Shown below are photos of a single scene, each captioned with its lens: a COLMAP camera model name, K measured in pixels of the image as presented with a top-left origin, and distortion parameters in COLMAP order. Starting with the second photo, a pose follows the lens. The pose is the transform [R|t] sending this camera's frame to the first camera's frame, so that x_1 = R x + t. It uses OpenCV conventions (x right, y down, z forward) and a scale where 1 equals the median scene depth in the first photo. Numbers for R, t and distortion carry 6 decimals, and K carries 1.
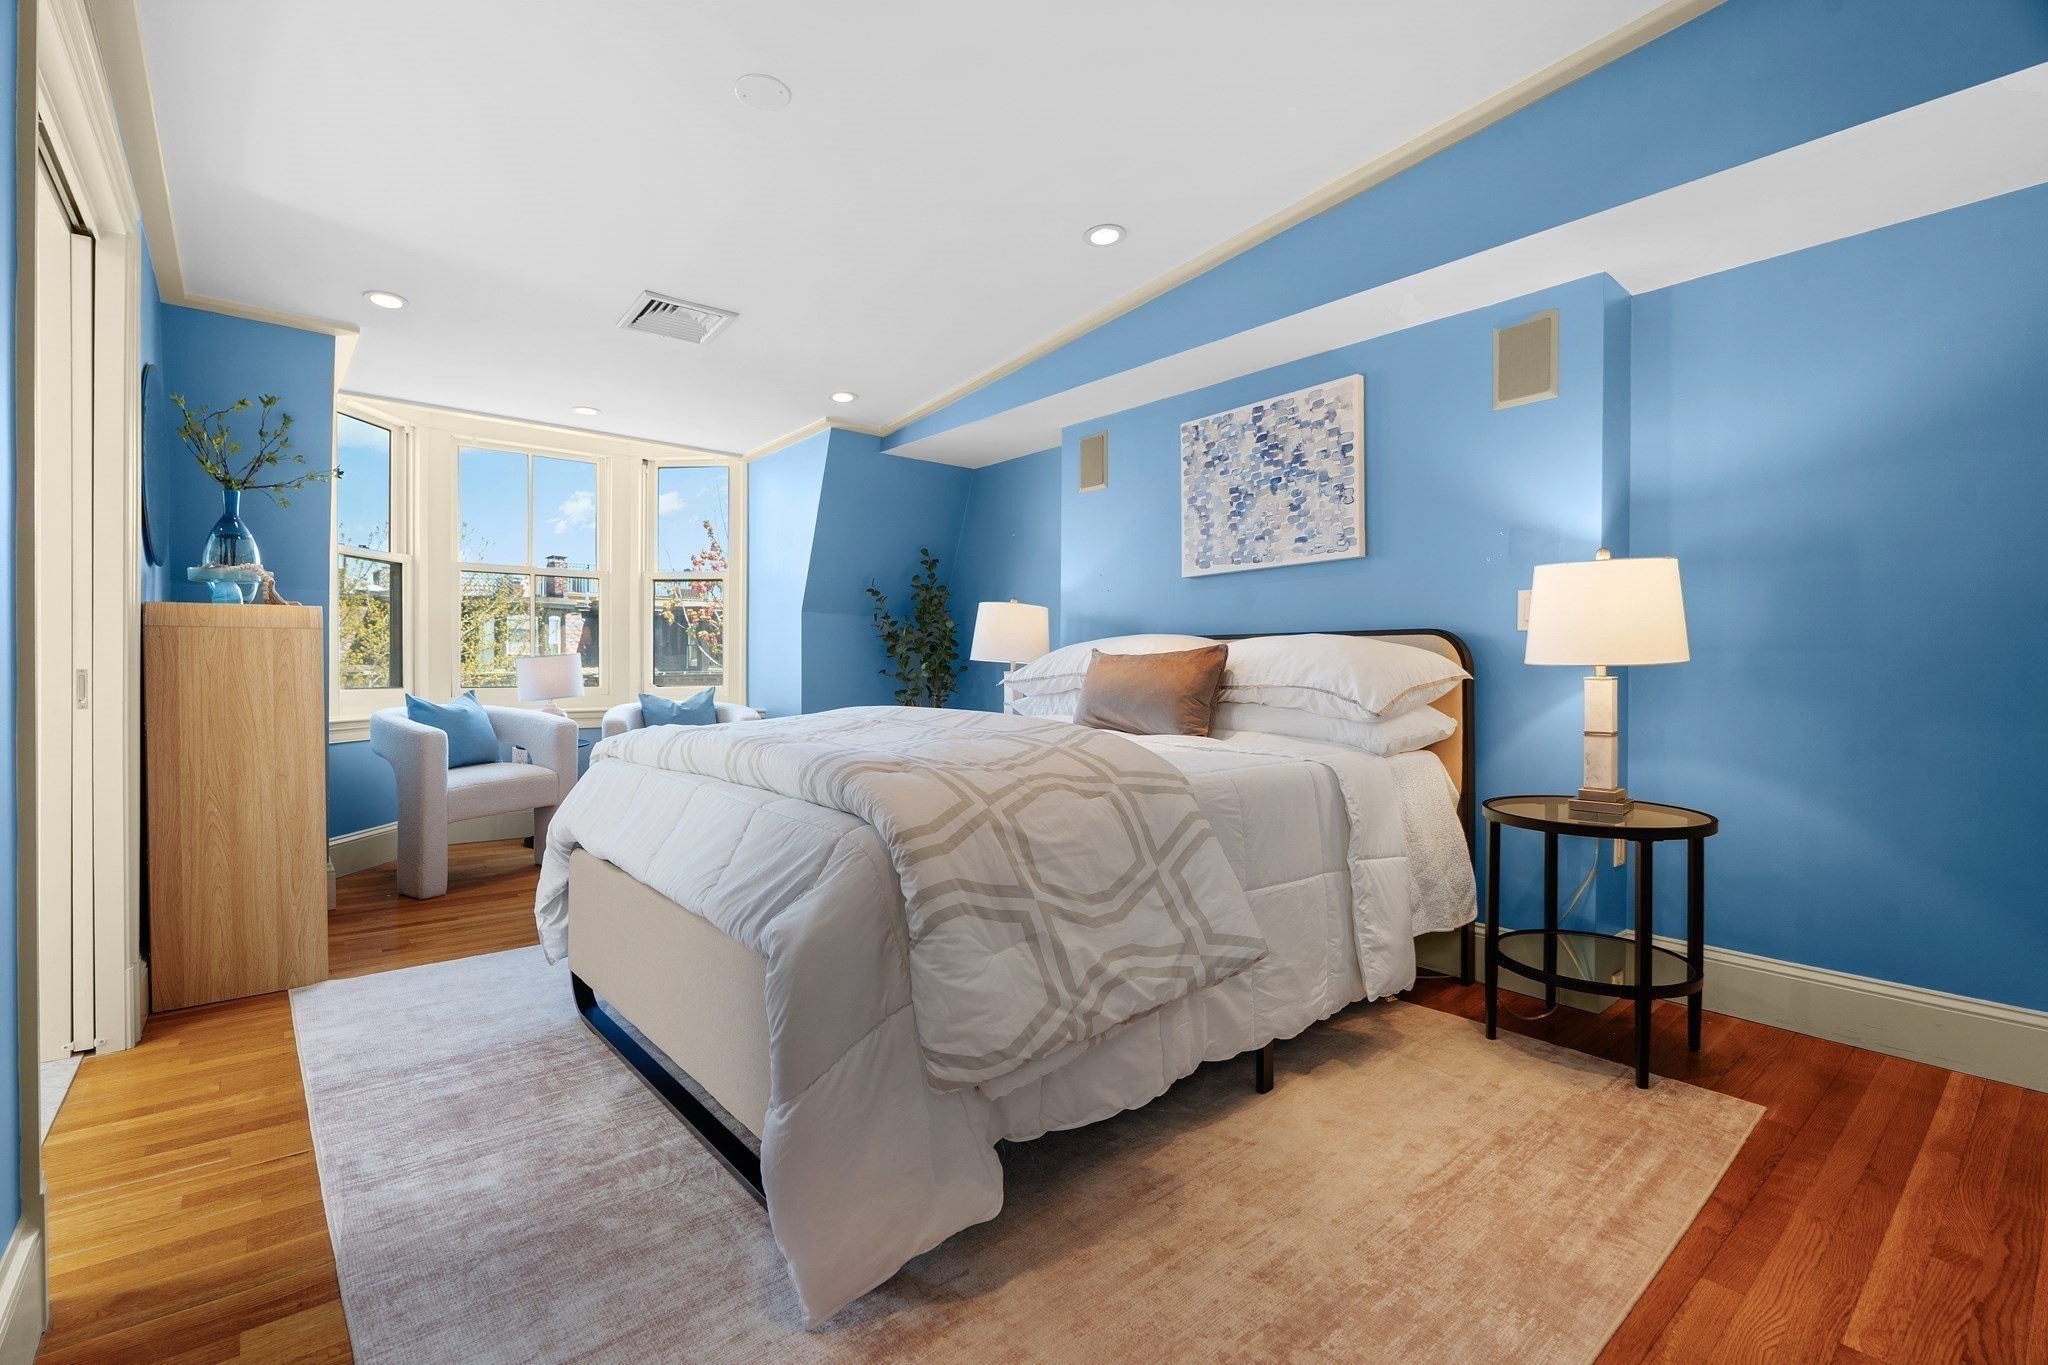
lens RADIAL K [[937.6, 0, 1025.1], [0, 937.6, 662.1], [0, 0, 1]] dist [-0.001141, 0.001158]
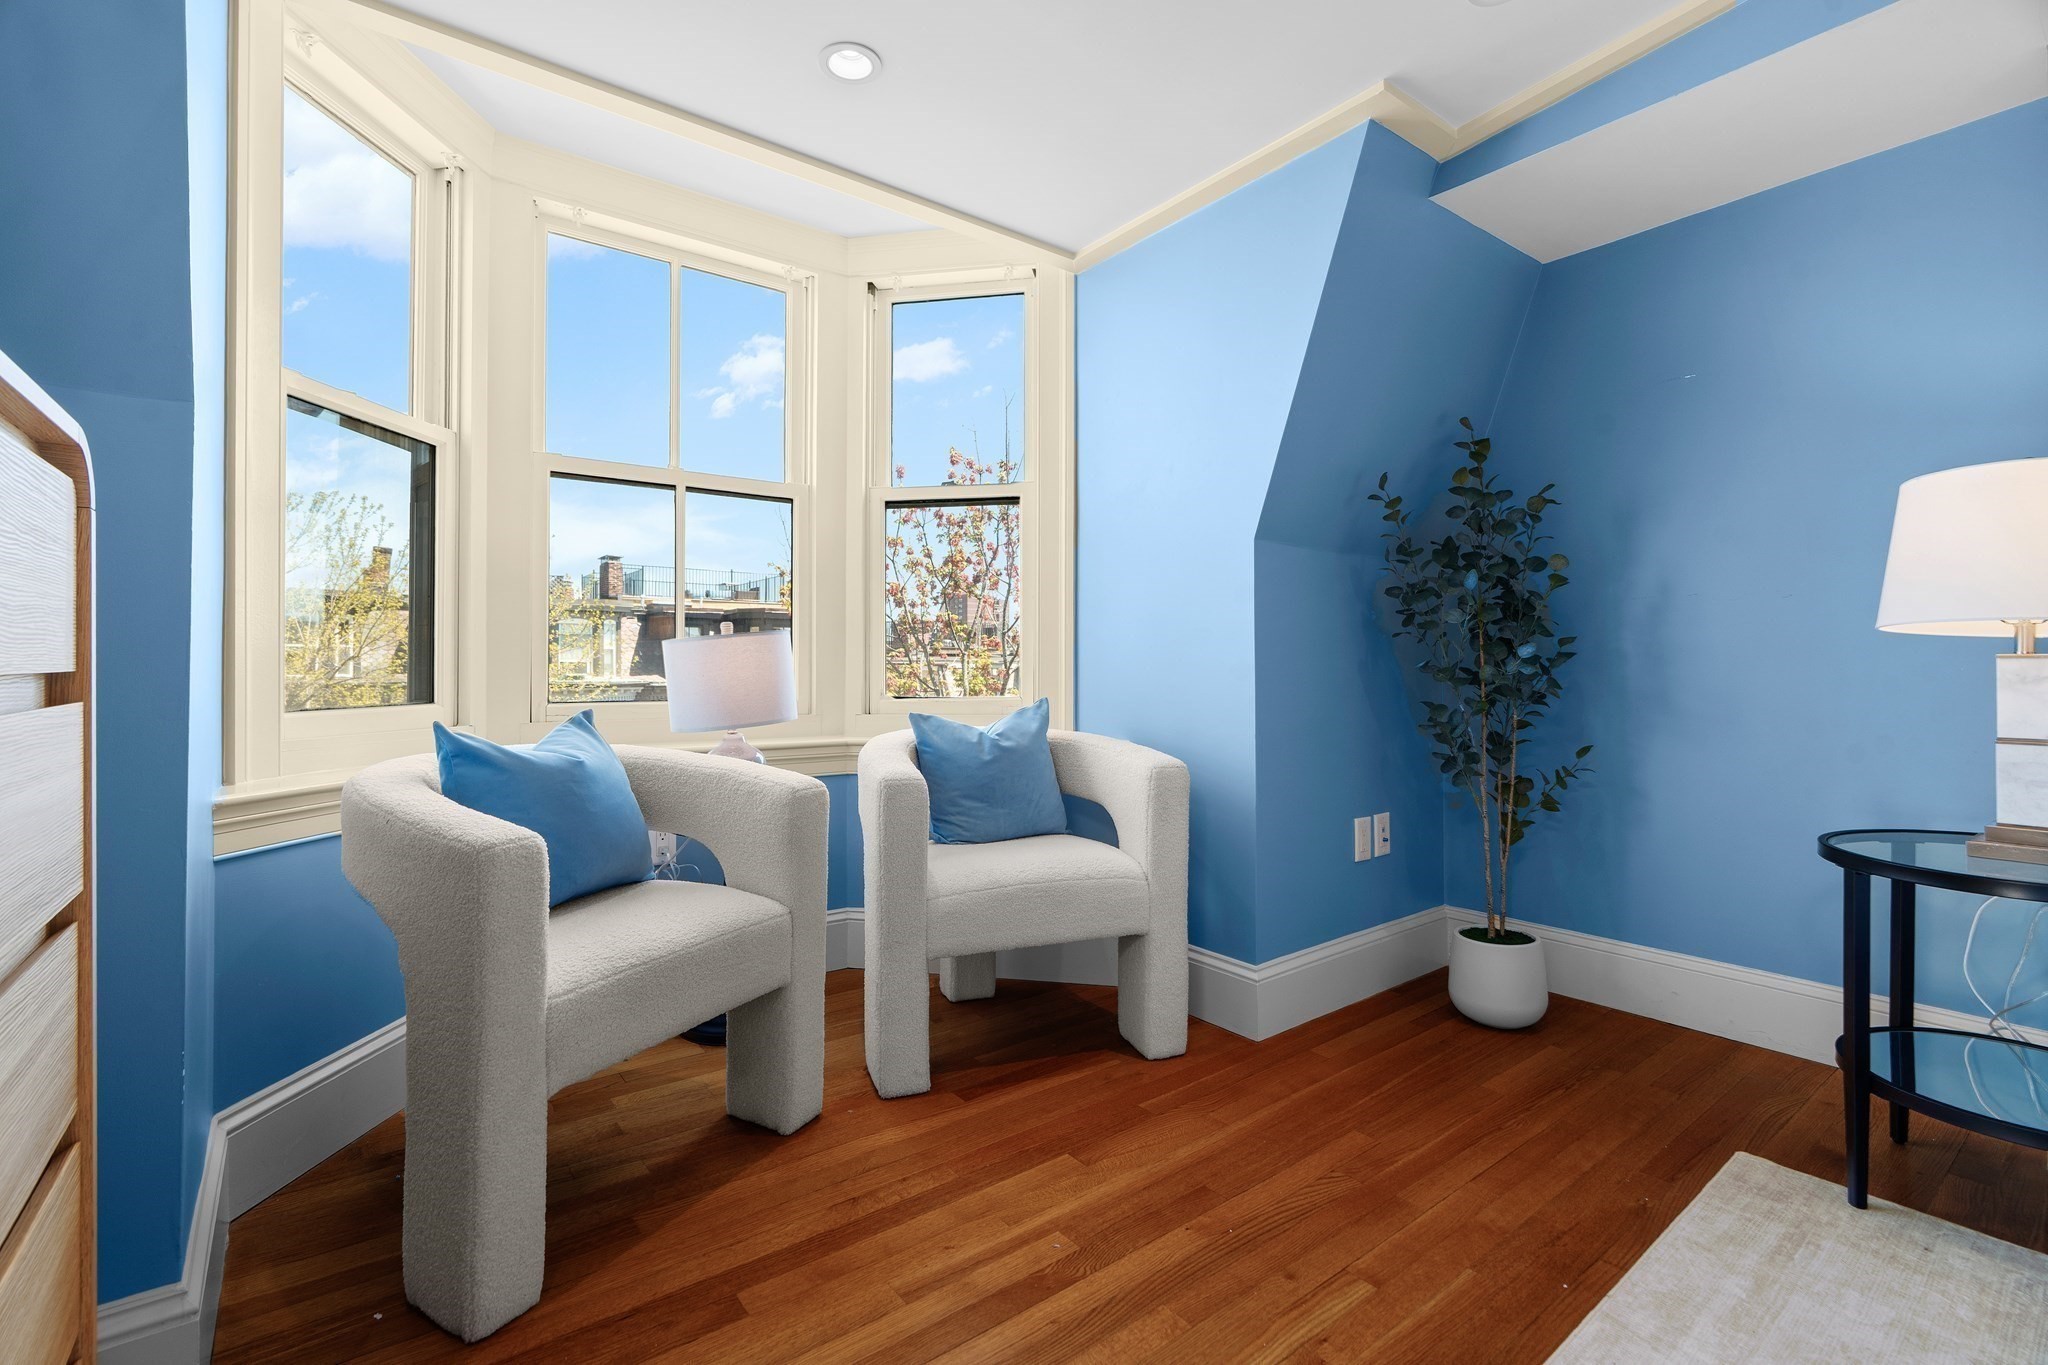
lens RADIAL K [[919.5, 0, 1020.0], [0, 919.5, 657.8], [0, 0, 1]] dist [-0.000429, 0.000176]
pose [[0.999547, -0.006749, -0.029326, -0.340356], [0.006363, 0.999892, -0.013249, 0.011094], [0.029412, 0.013057, 0.999482, 0.523594]]
